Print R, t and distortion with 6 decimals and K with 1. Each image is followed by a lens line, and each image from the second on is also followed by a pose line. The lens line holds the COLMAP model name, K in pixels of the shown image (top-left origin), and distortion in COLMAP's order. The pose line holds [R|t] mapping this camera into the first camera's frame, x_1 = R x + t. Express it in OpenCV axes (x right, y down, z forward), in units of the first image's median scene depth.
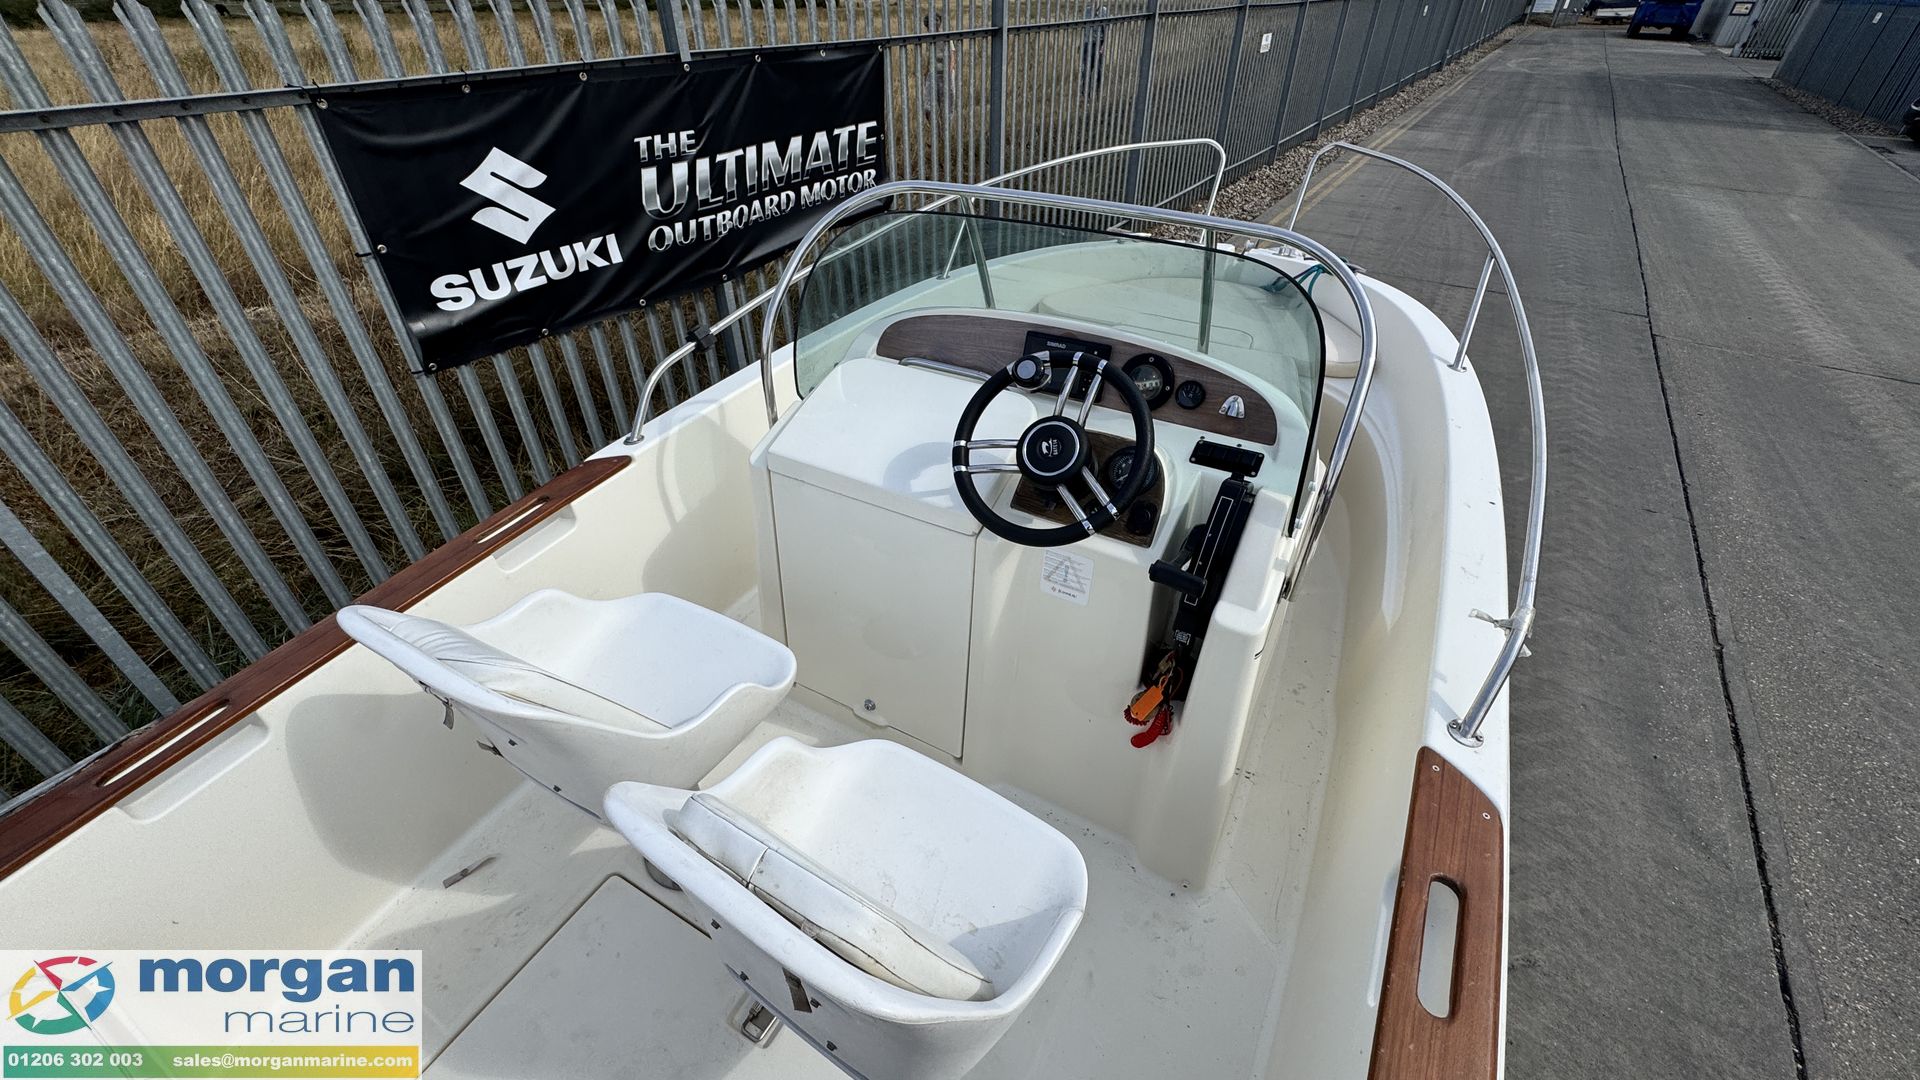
lens RADIAL K [[769.5, 0, 963.6], [0, 769.5, 536.3], [0, 0, 1]] dist [-0.000663, -0.000235]
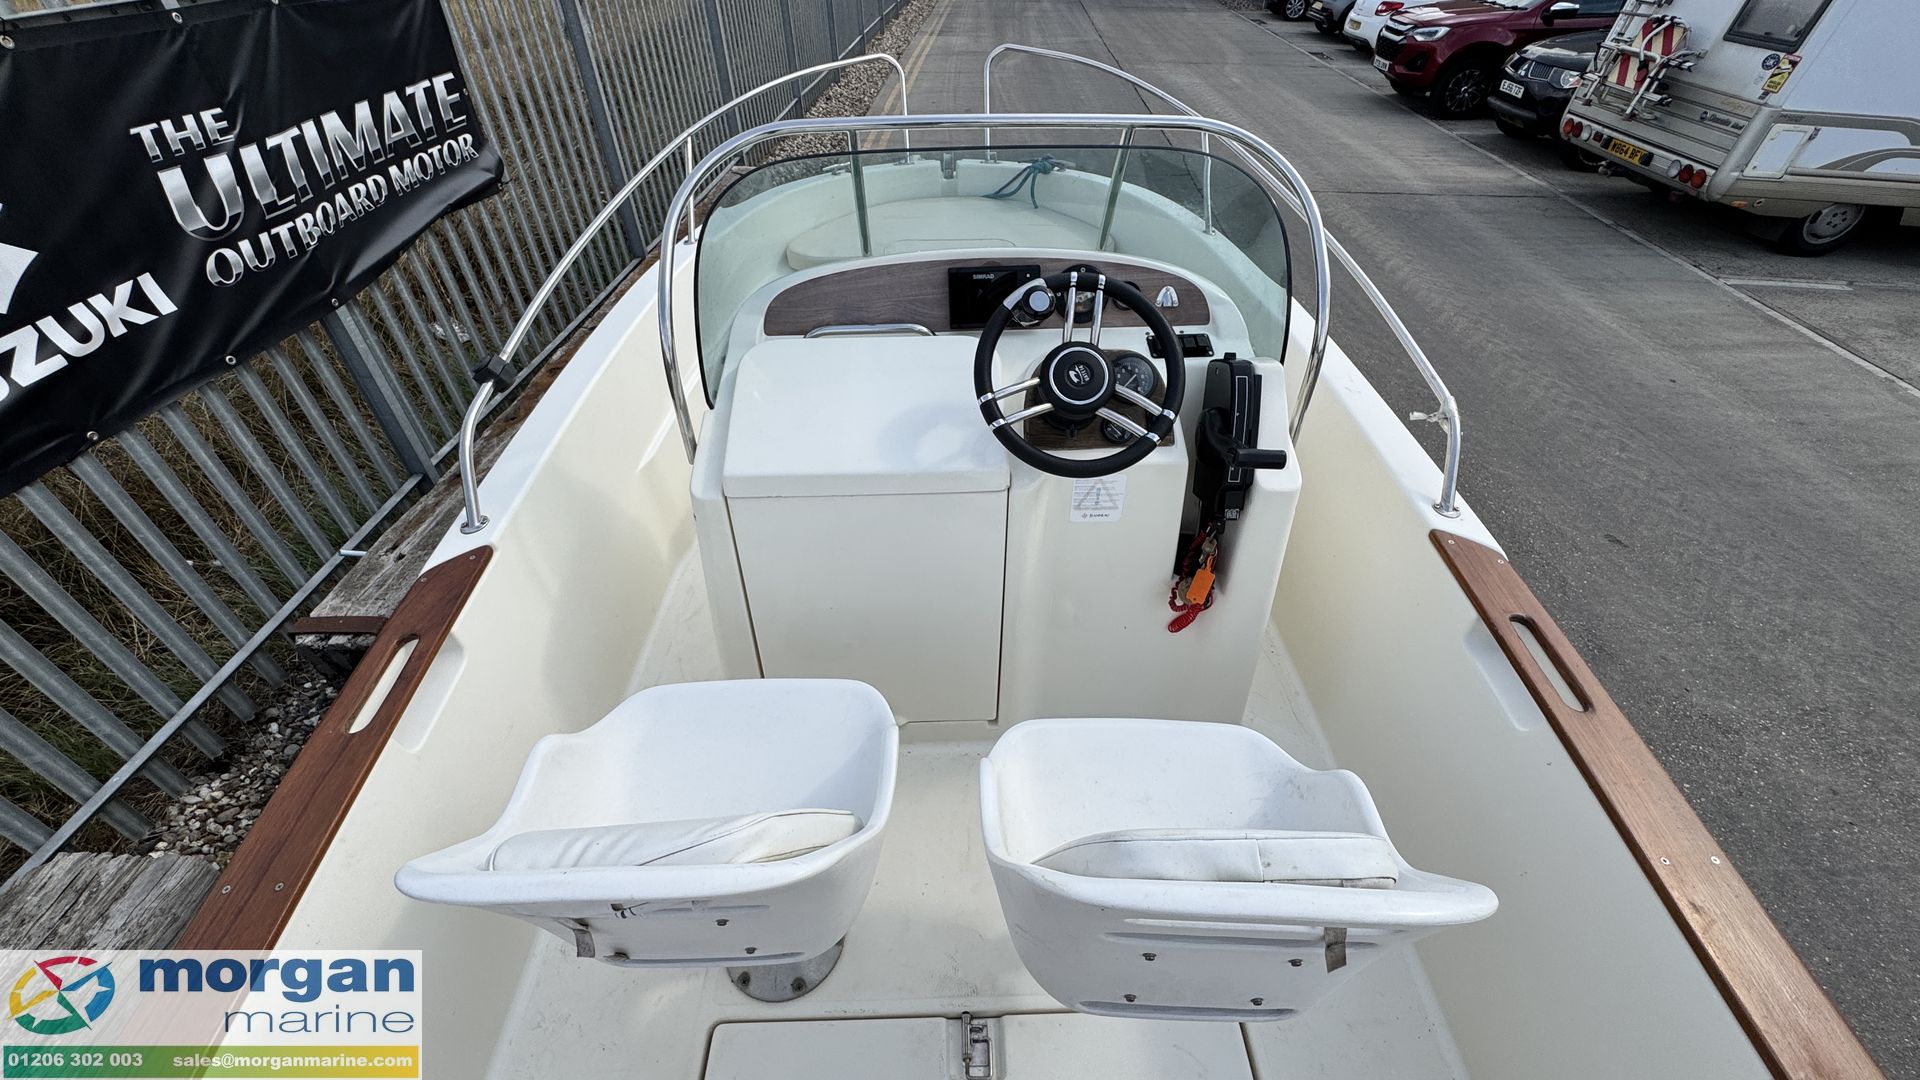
lens RADIAL K [[769.5, 0, 963.6], [0, 769.5, 536.3], [0, 0, 1]] dist [-0.000663, -0.000235]
pose [[0.856887, -0.336056, 0.390910, -0.168698], [0.307165, 0.941836, 0.136359, -0.036752], [-0.413997, 0.003229, 0.910272, 0.063249]]
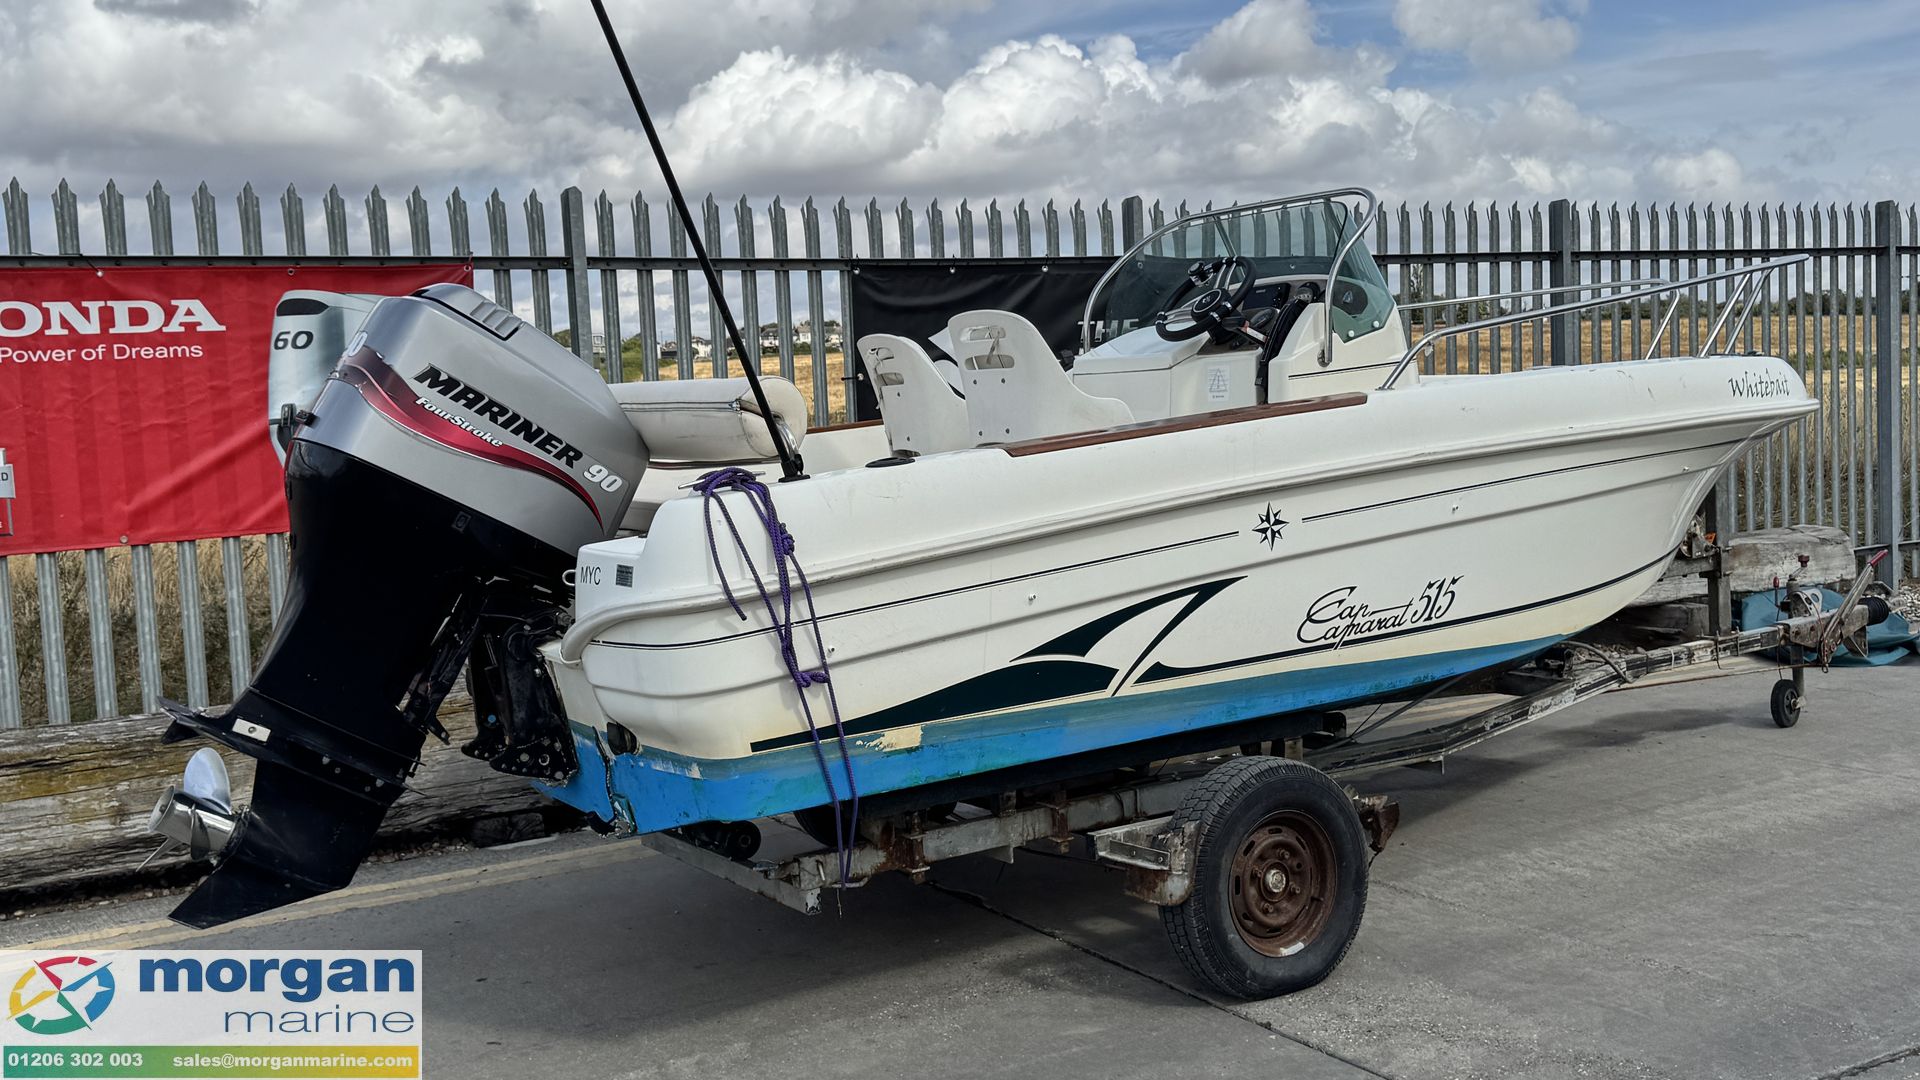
lens RADIAL K [[1799.2, 0, 969.5], [0, 1799.2, 537.6], [0, 0, 1]] dist [0.186919, -0.391922]
pose [[0.882882, -0.002835, -0.469586, 0.569127], [-0.238816, 0.858301, -0.454188, 0.847708], [0.404334, 0.513139, 0.757101, -0.743020]]
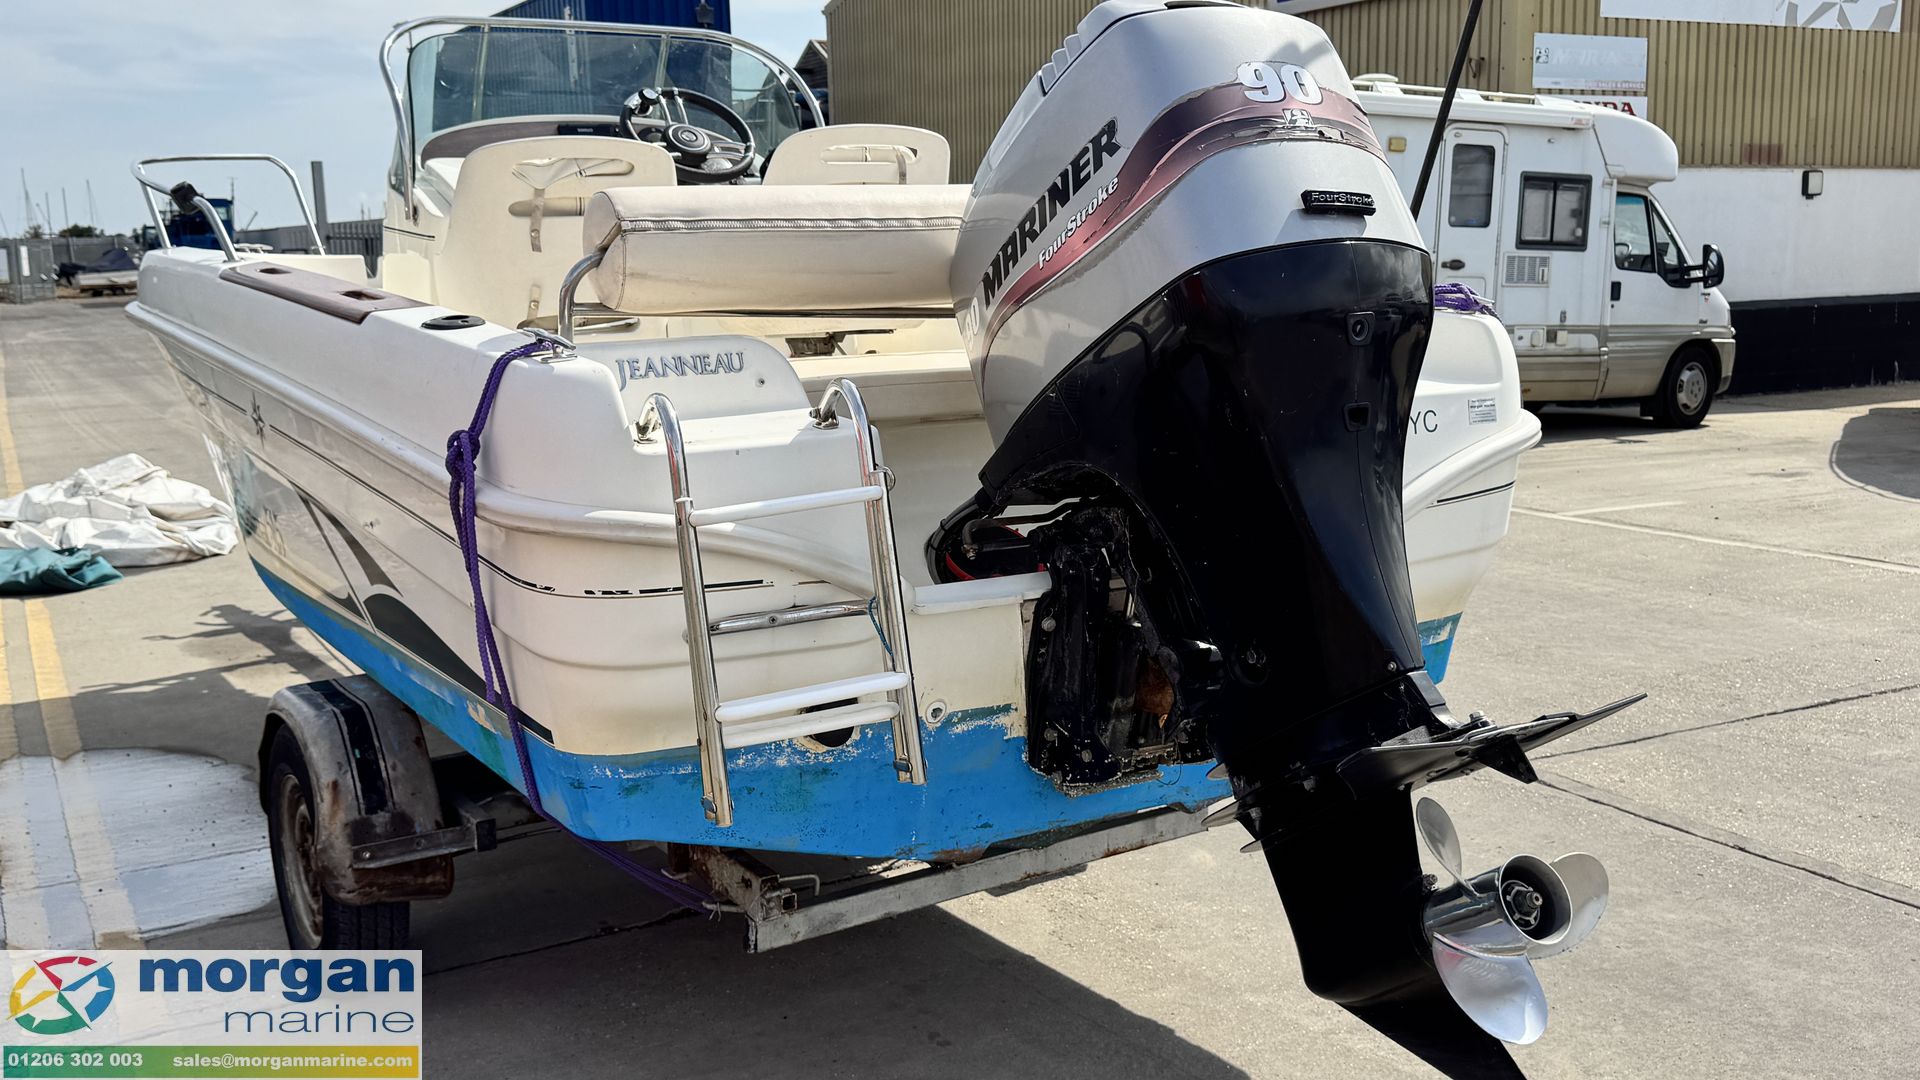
lens RADIAL K [[1799.4, 0, 960.0], [0, 1799.4, 540.0], [0, 0, 1]] dist [0.192198, -0.401382]
pose [[0.481096, -0.156591, 0.862569, -1.014586], [0.535869, 0.831232, -0.147978, 0.482083], [-0.693823, 0.533416, 0.483815, -0.233772]]
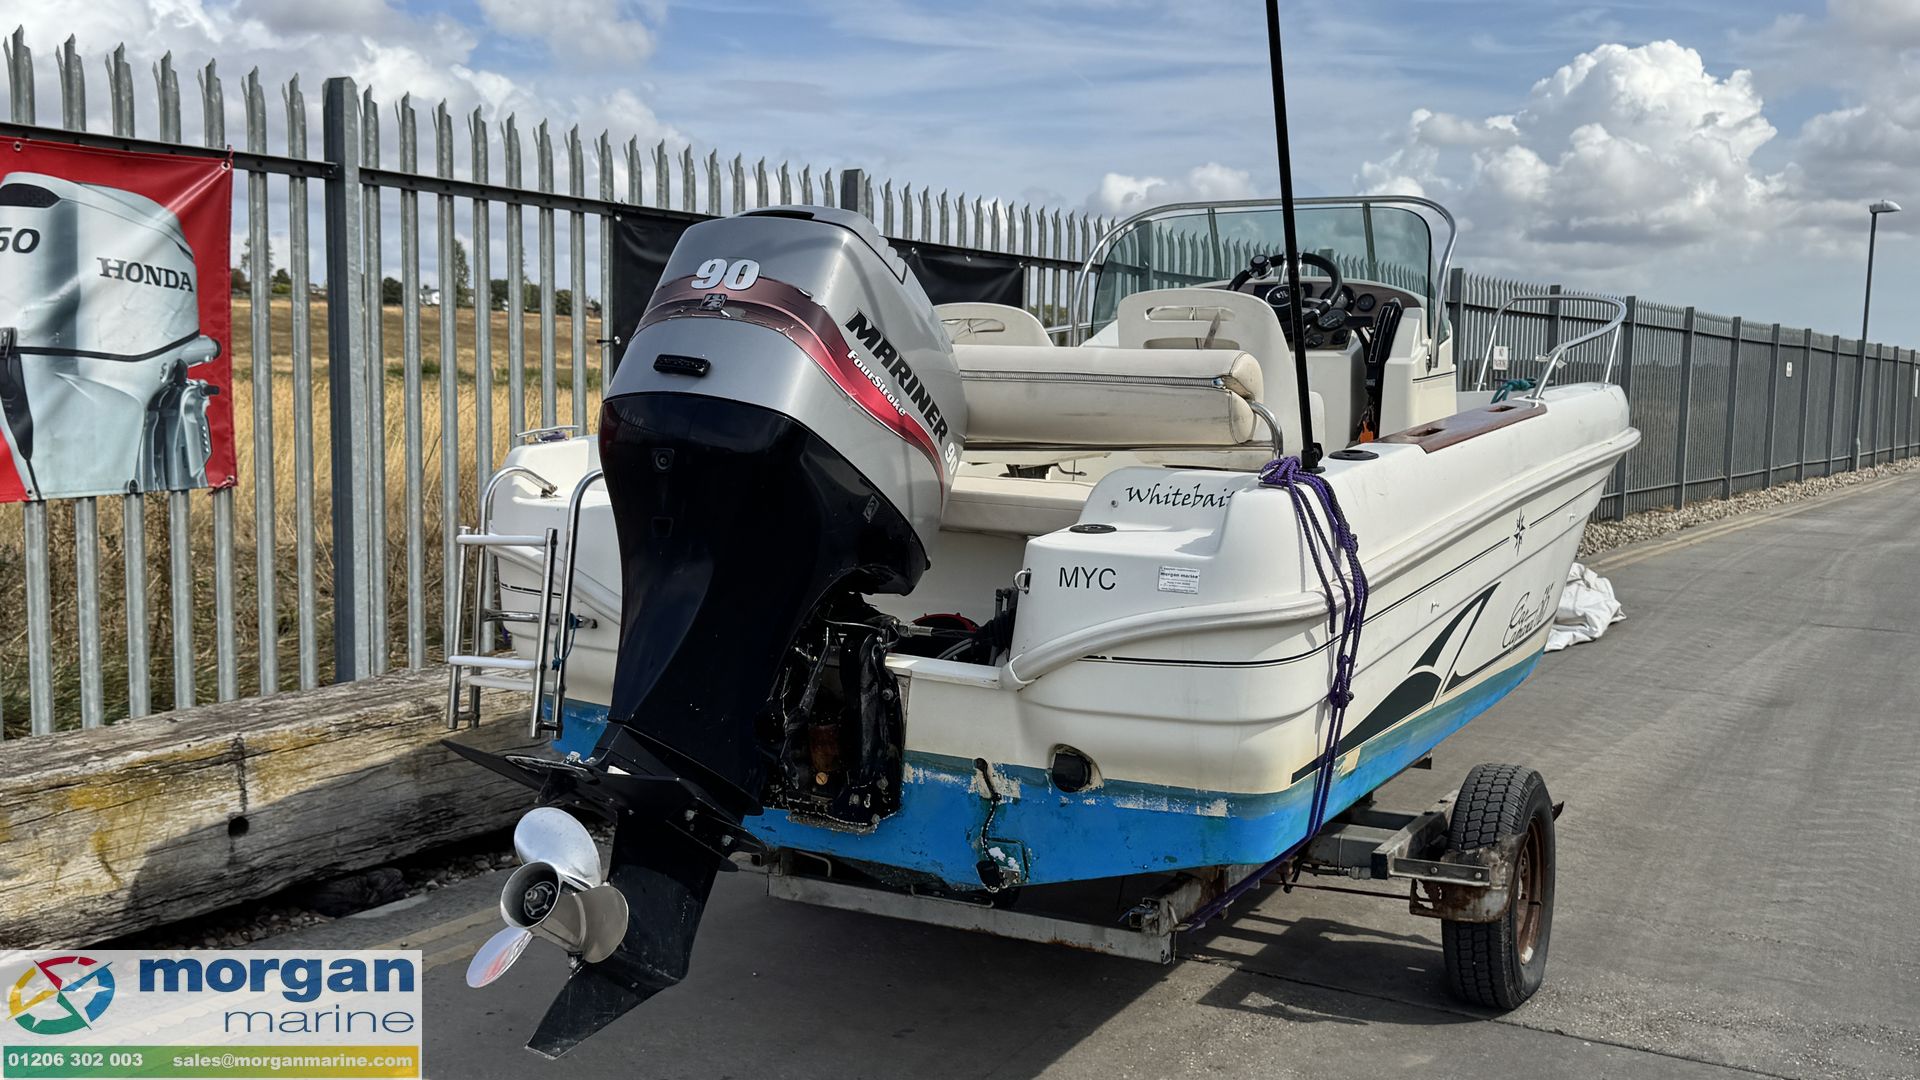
lens RADIAL K [[1805.0, 0, 972.3], [0, 1805.0, 551.5], [0, 0, 1]] dist [0.165559, -0.327637]
pose [[0.999799, 0.018354, 0.008034, -0.214957], [-0.011772, 0.862632, -0.505696, 0.872970], [-0.016212, 0.505499, 0.862675, -0.784165]]
